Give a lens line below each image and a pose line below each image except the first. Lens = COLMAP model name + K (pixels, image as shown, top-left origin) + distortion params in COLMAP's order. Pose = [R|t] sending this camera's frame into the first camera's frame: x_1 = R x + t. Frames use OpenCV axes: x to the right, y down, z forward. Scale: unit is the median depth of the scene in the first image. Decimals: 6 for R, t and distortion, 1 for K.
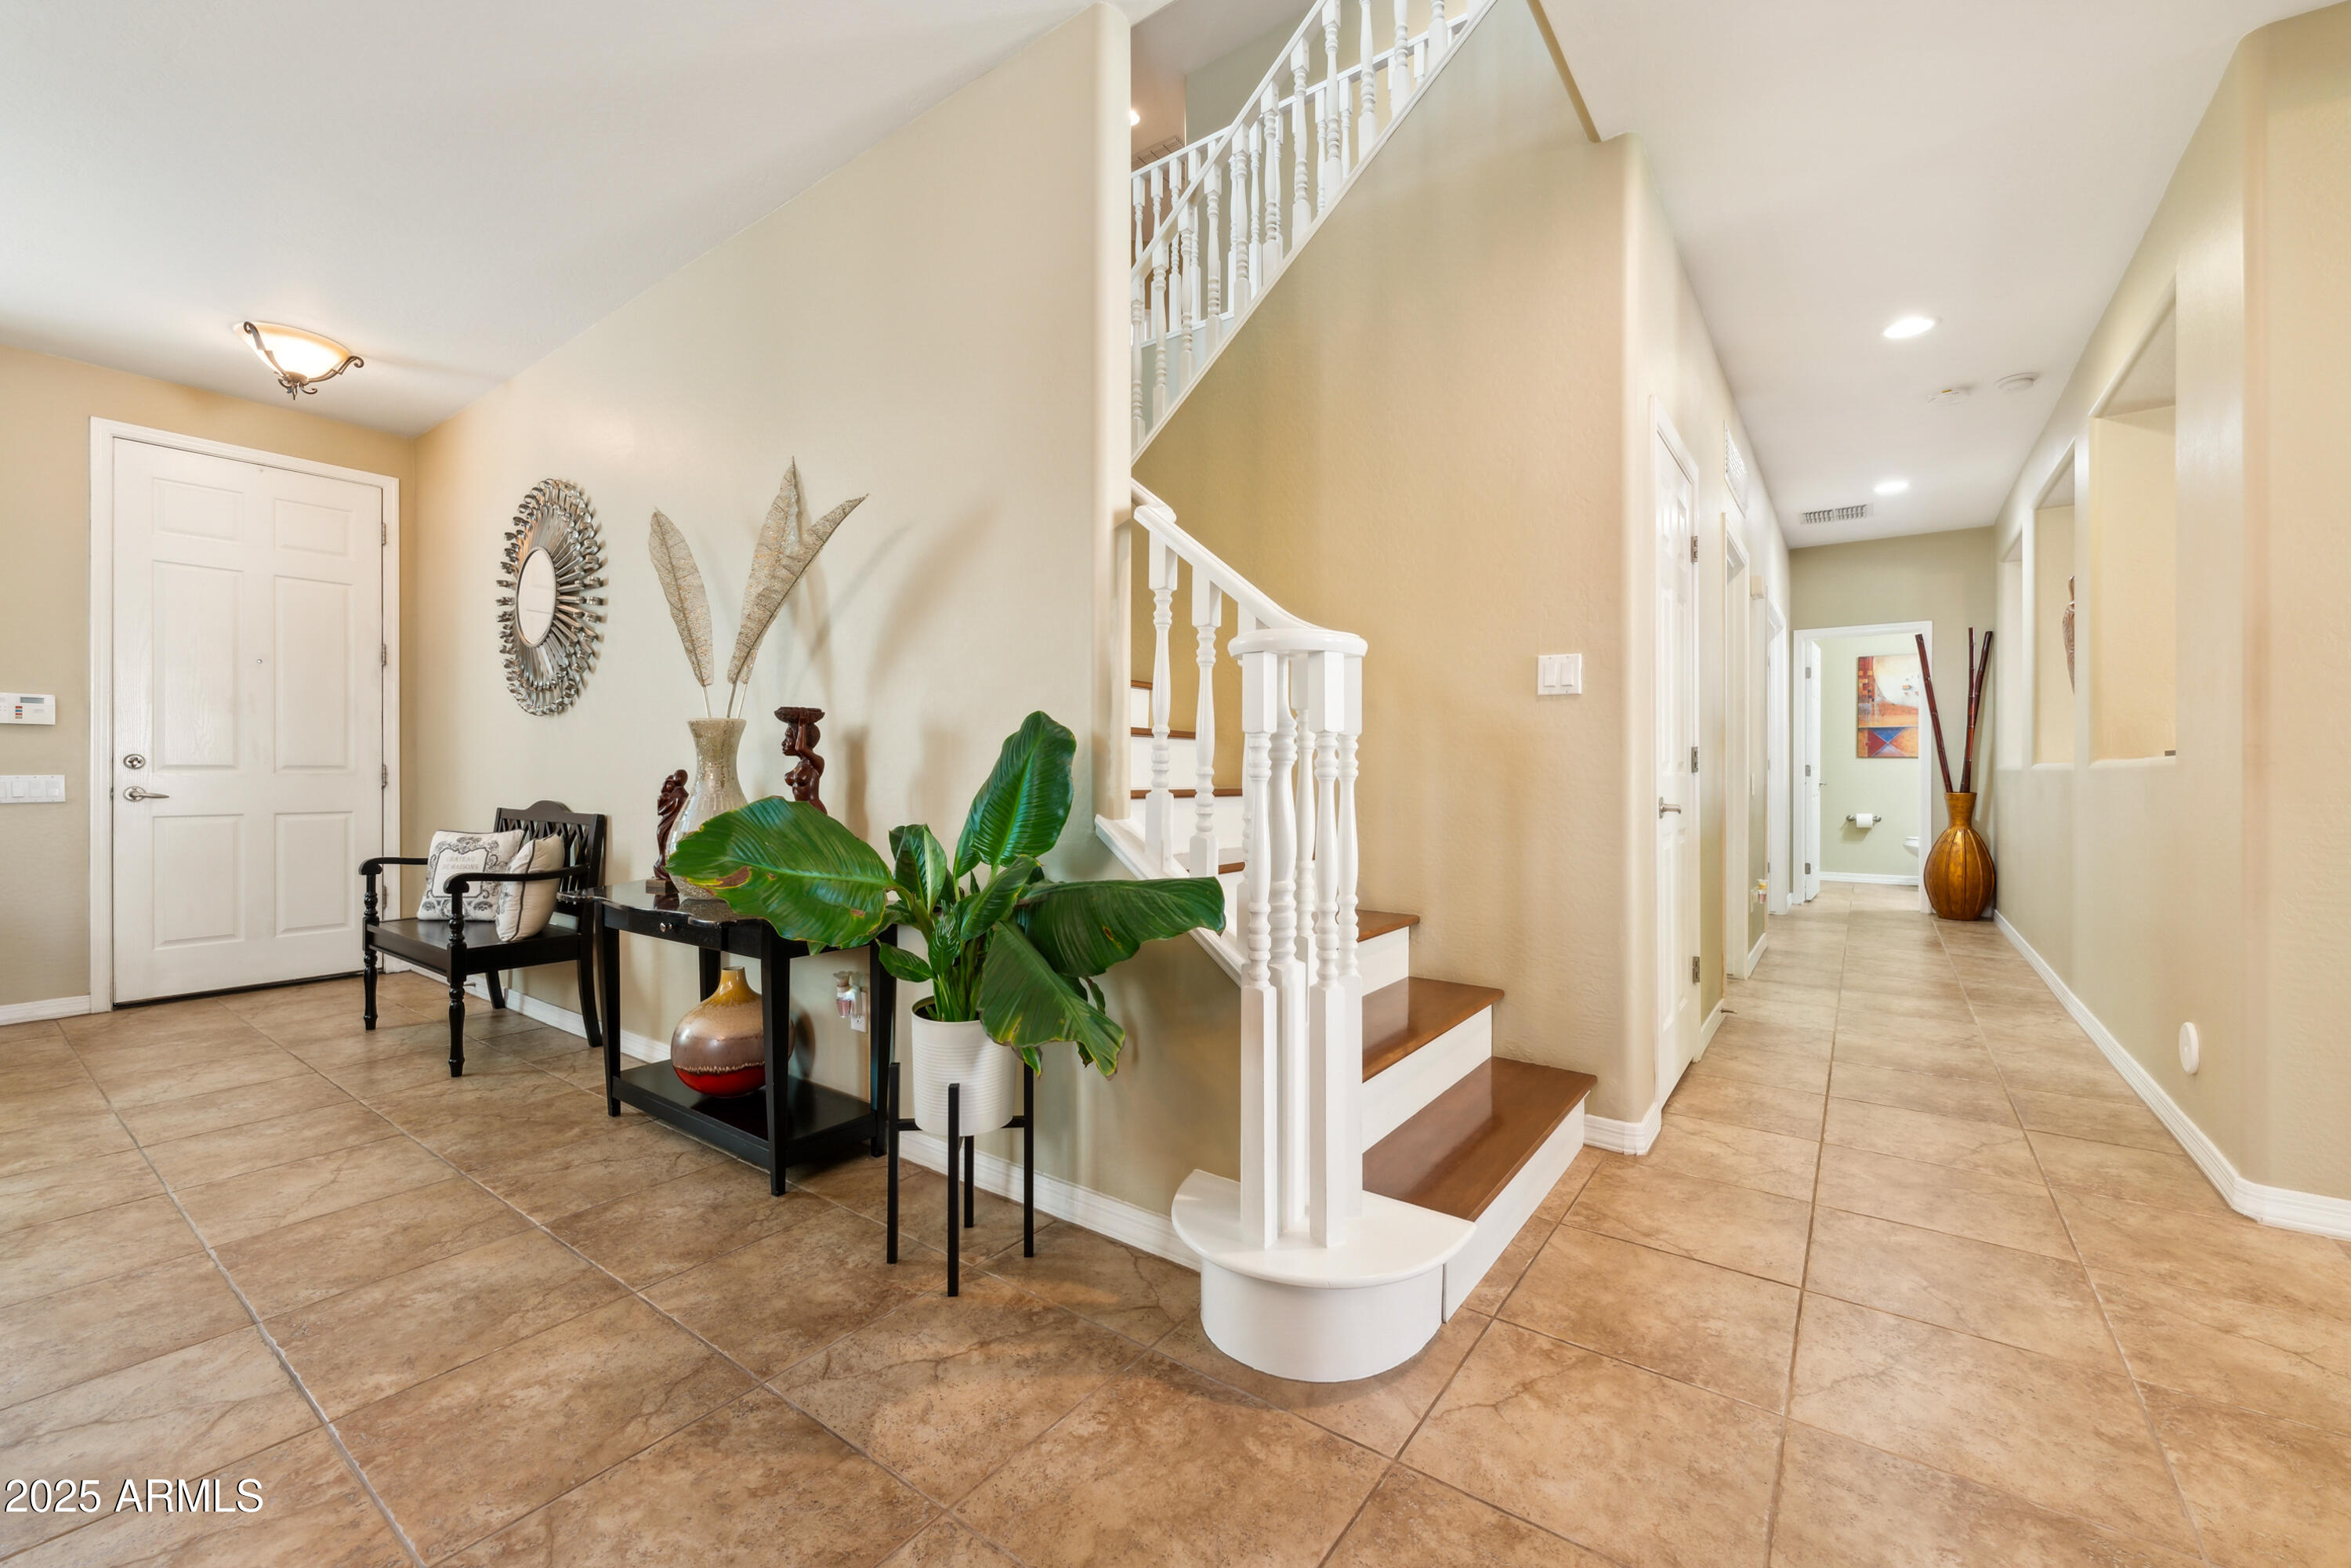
lens RADIAL K [[947.3, 0, 1176.8], [0, 947.3, 768.4], [0, 0, 1]] dist [-0.000321, 0.000357]
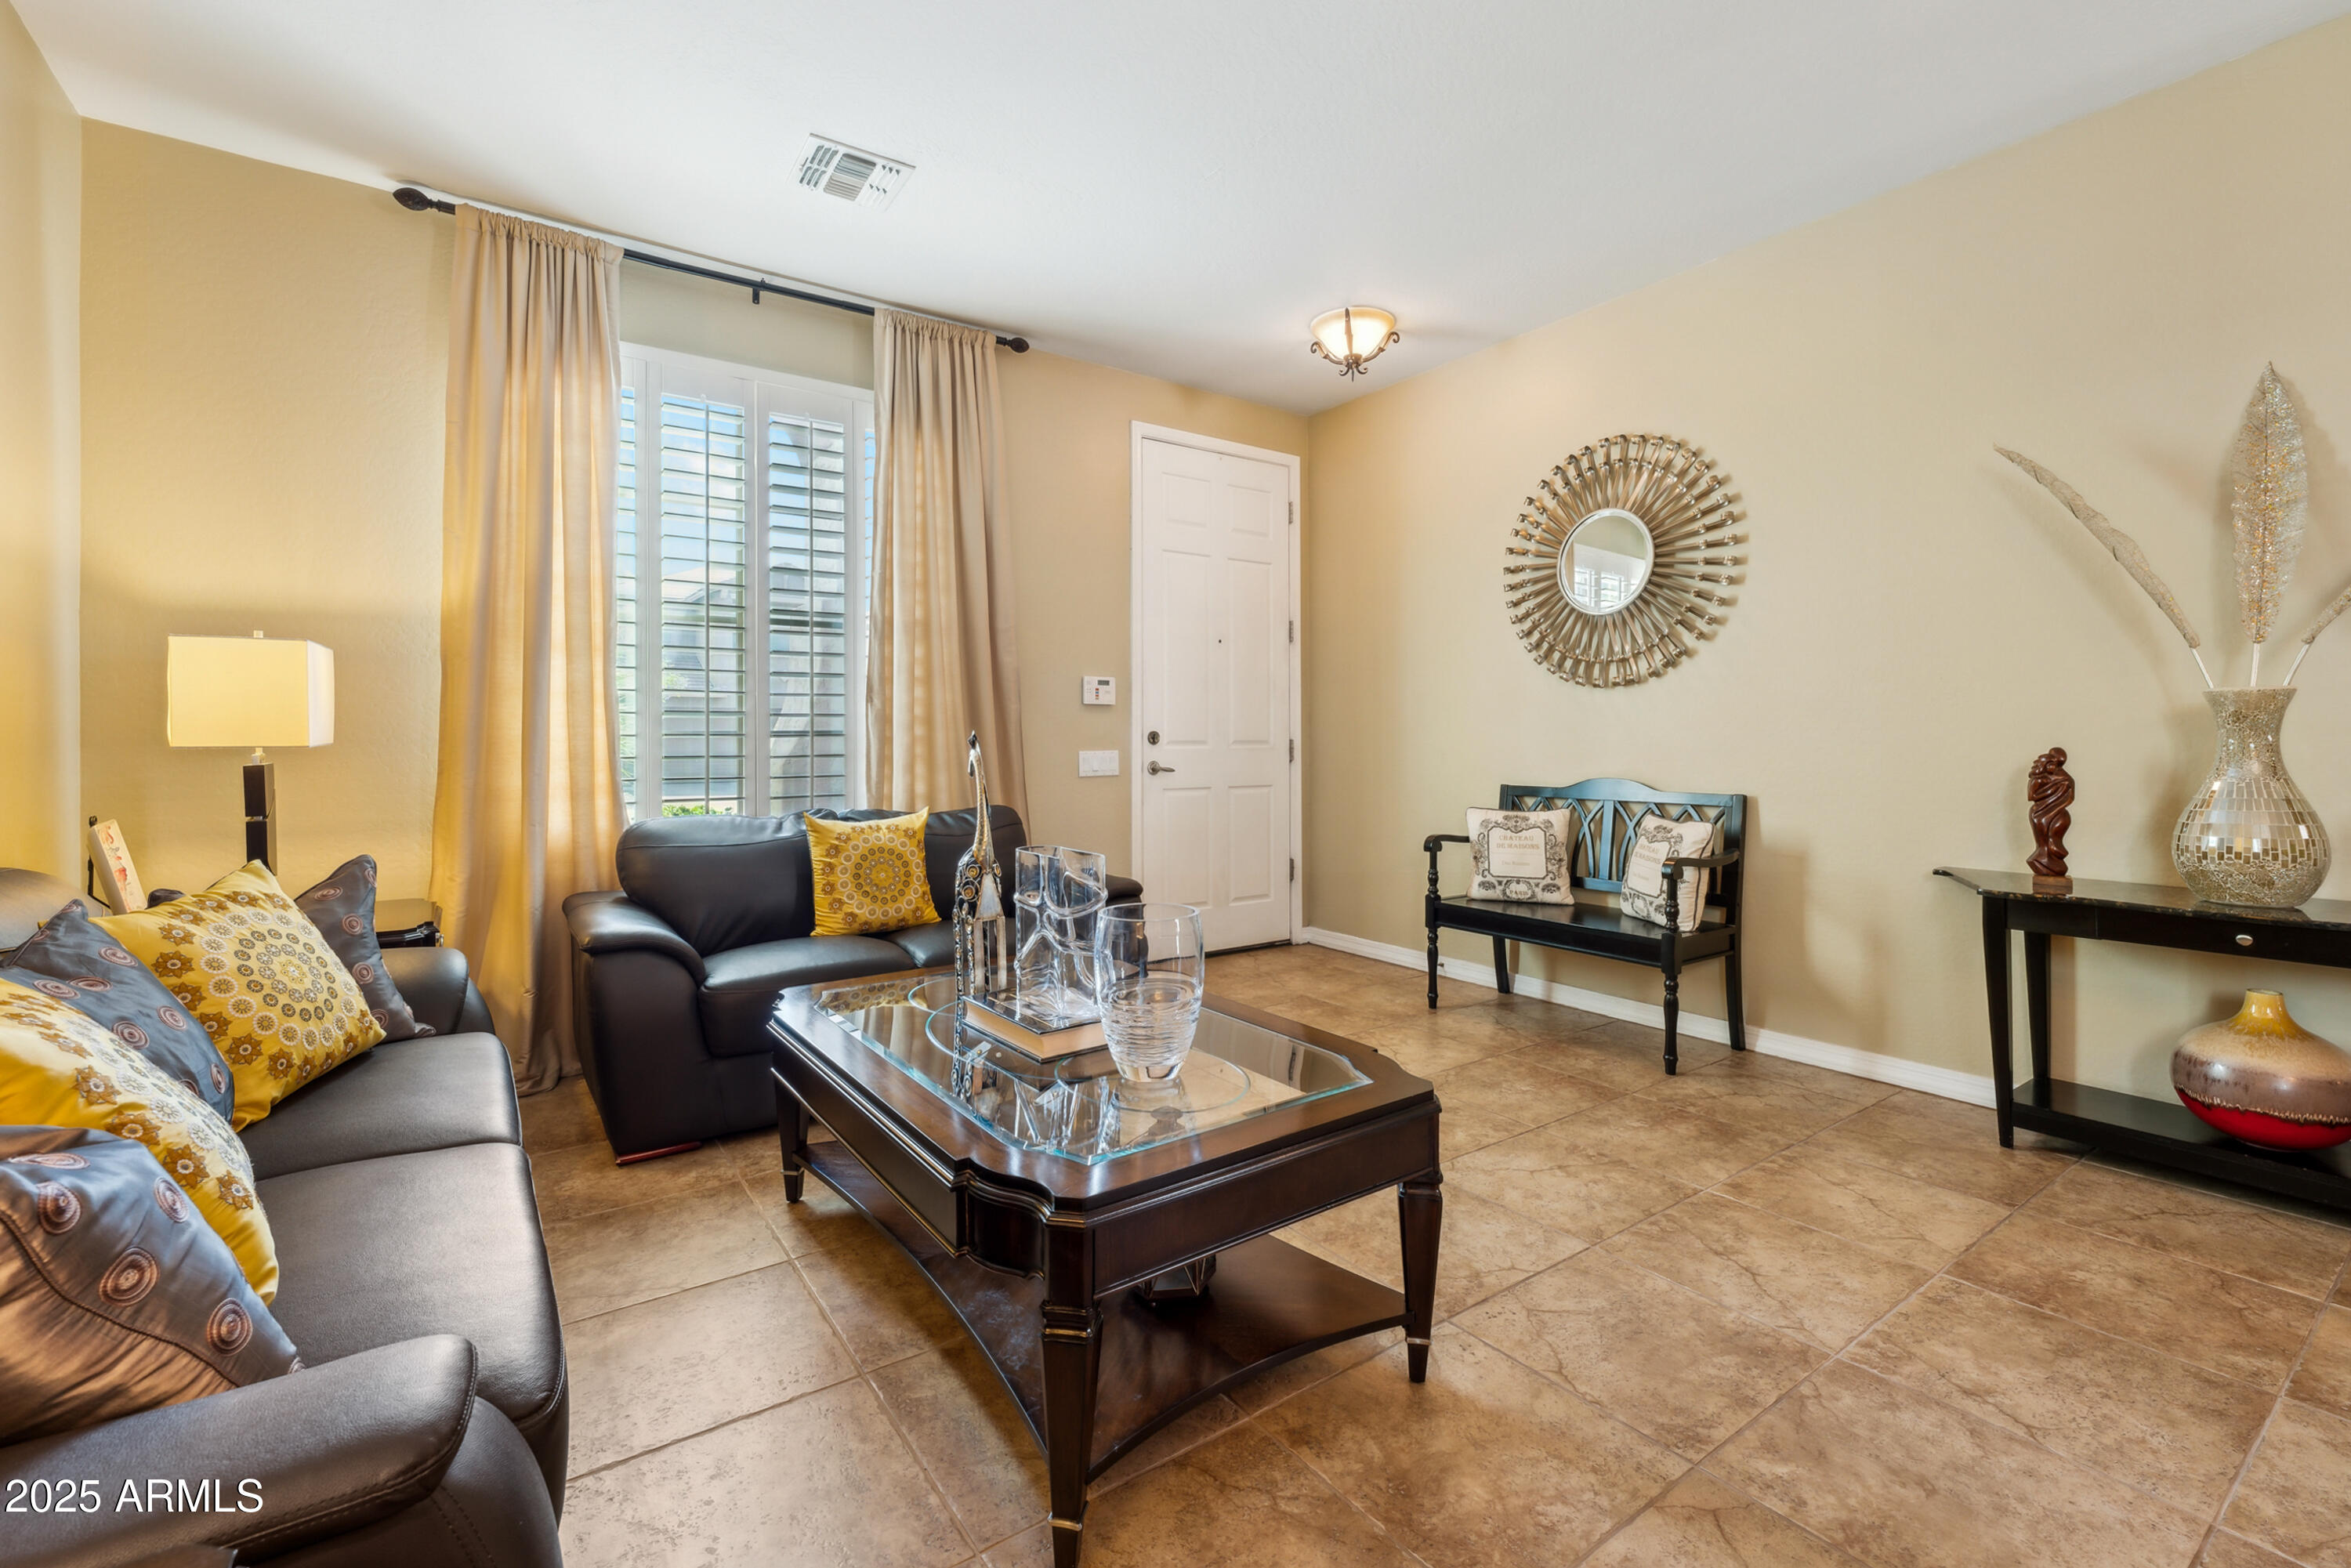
lens RADIAL K [[1018.9, 0, 1172.8], [0, 1018.9, 736.4], [0, 0, 1]] dist [0.000213, -0.000190]
pose [[0.948787, -0.003257, -0.315901, -0.774034], [0.004368, 0.999987, 0.002811, -0.013008], [0.315887, -0.004047, 0.948788, -0.098084]]
